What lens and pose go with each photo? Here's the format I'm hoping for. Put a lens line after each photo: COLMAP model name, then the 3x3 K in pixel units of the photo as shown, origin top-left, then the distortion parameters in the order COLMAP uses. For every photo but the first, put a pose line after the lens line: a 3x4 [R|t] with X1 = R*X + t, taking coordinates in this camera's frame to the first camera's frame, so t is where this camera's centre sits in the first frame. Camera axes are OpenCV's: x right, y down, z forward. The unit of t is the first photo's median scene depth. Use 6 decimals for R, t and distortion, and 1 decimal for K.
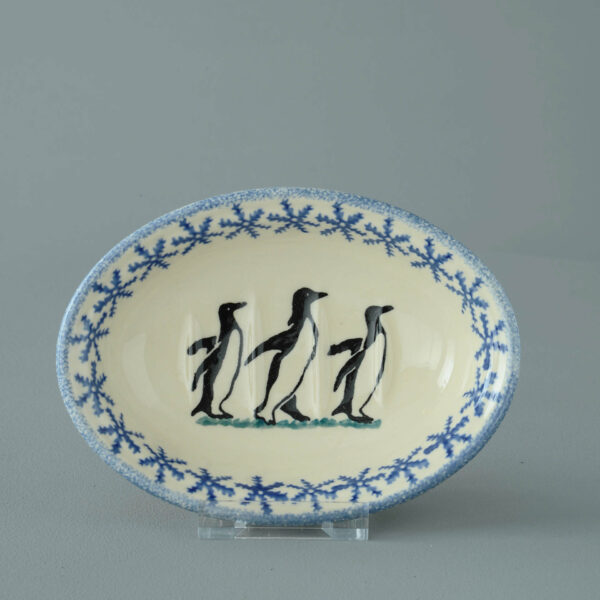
lens RADIAL K [[3290.8, 0, 300.0], [0, 3290.8, 300.0], [0, 0, 1]] dist [0.410686, 7.661568]
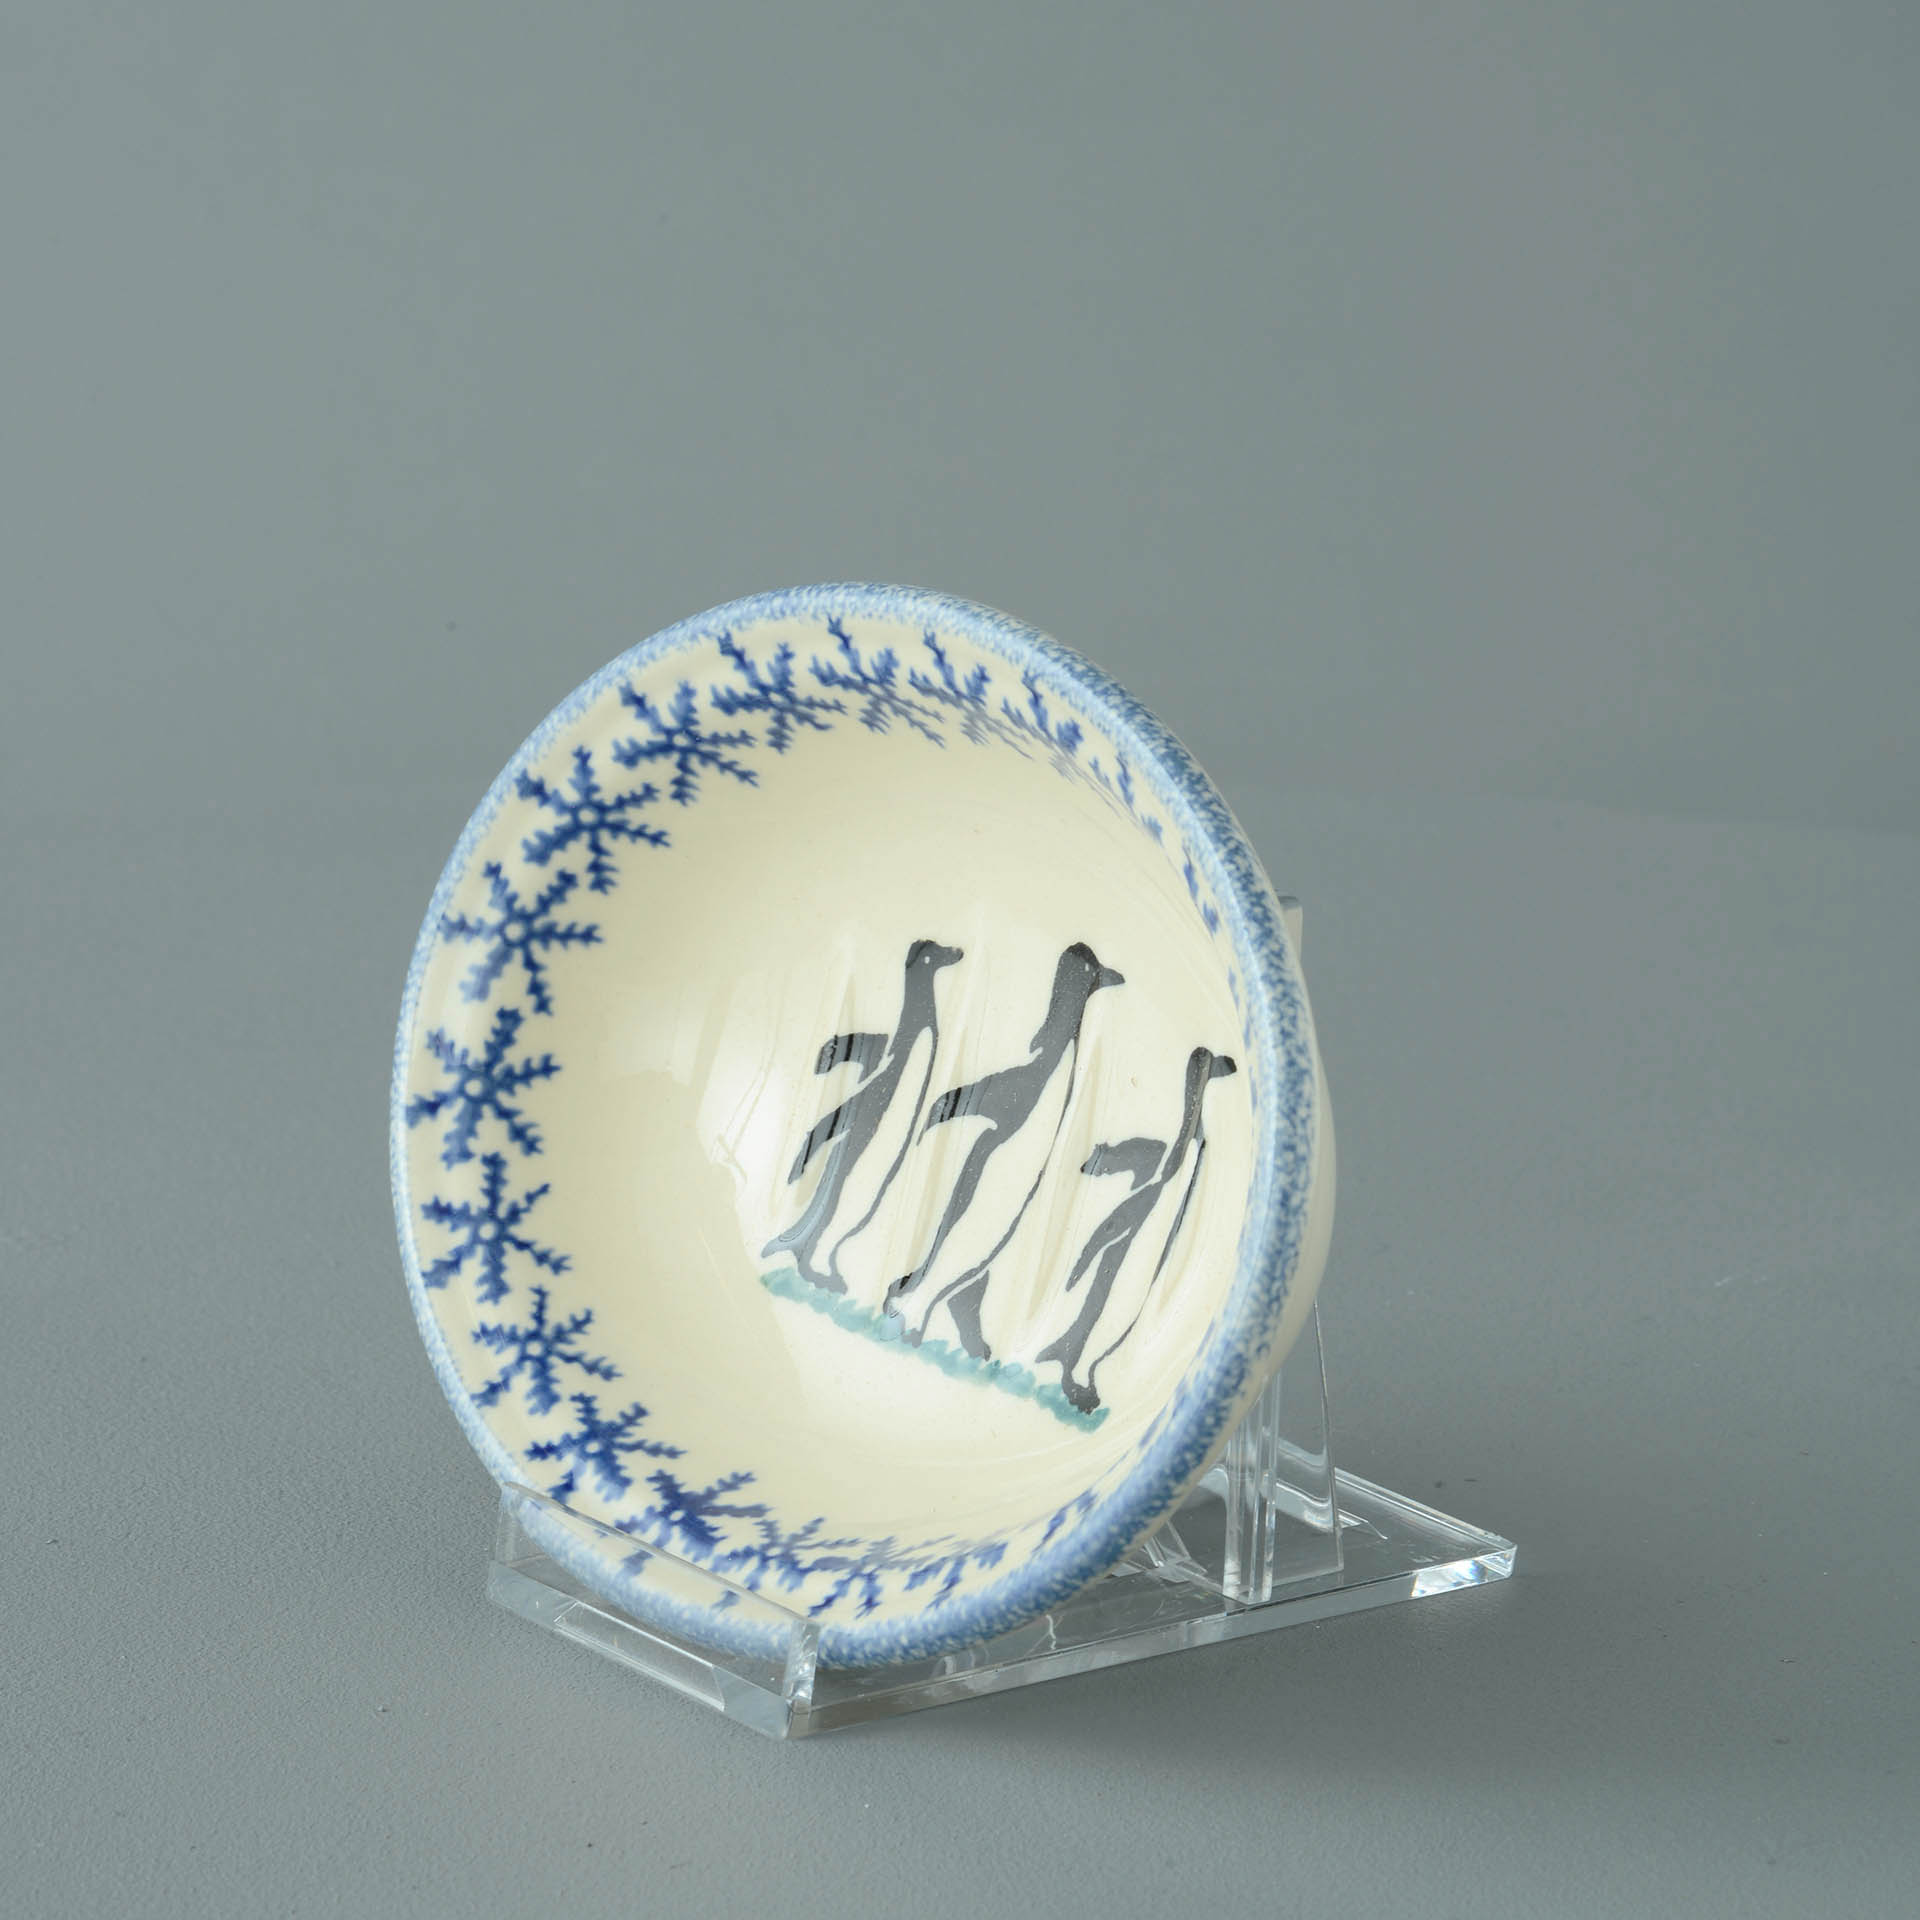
lens RADIAL K [[10530.6, 0, 960.0], [0, 10530.6, 960.0], [0, 0, 1]] dist [0.410686, 7.661568]
pose [[0.583957, 0.207701, -0.784764, 0.788581], [-0.216020, 0.971617, 0.096411, -0.097263], [0.782515, 0.113225, 0.612251, 0.390389]]
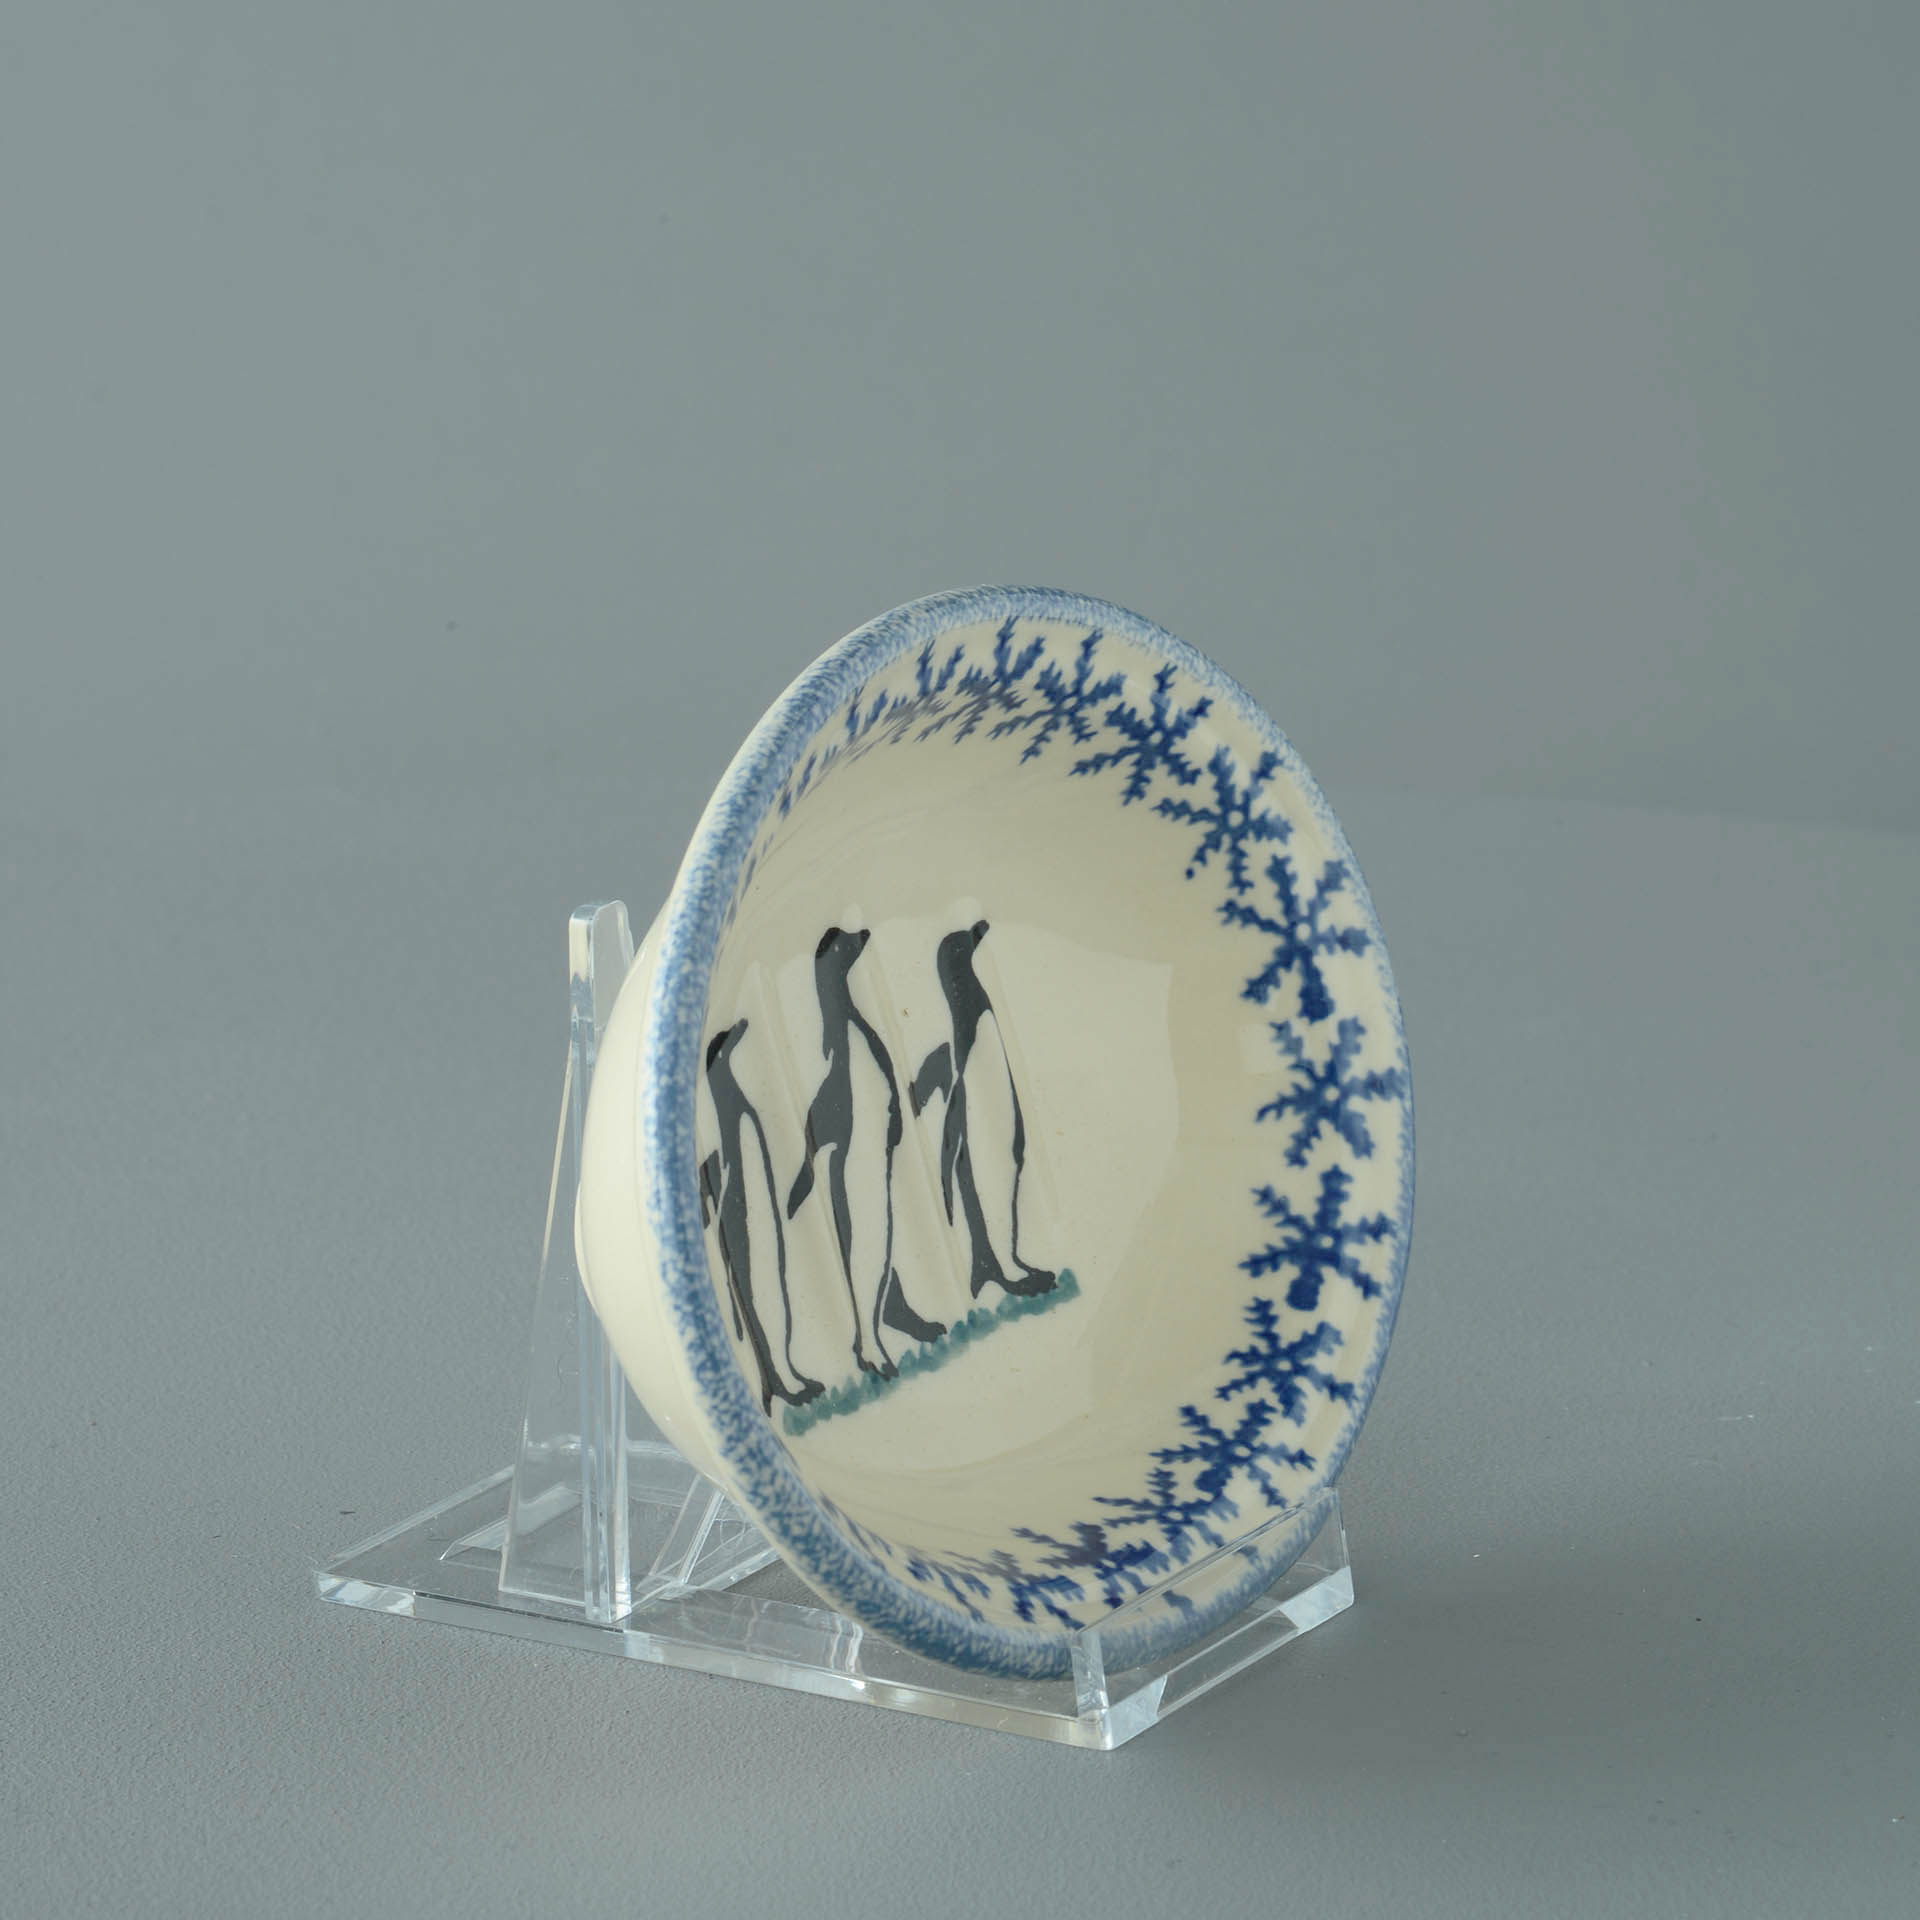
lens RADIAL K [[10530.6, 0, 960.0], [0, 10530.6, 960.0], [0, 0, 1]] dist [0.410686, 7.661568]
pose [[0.487562, -0.233999, 0.841147, -0.847011], [0.223526, 0.964761, 0.138823, -0.139044], [-0.843990, 0.120334, 0.522686, 0.477878]]
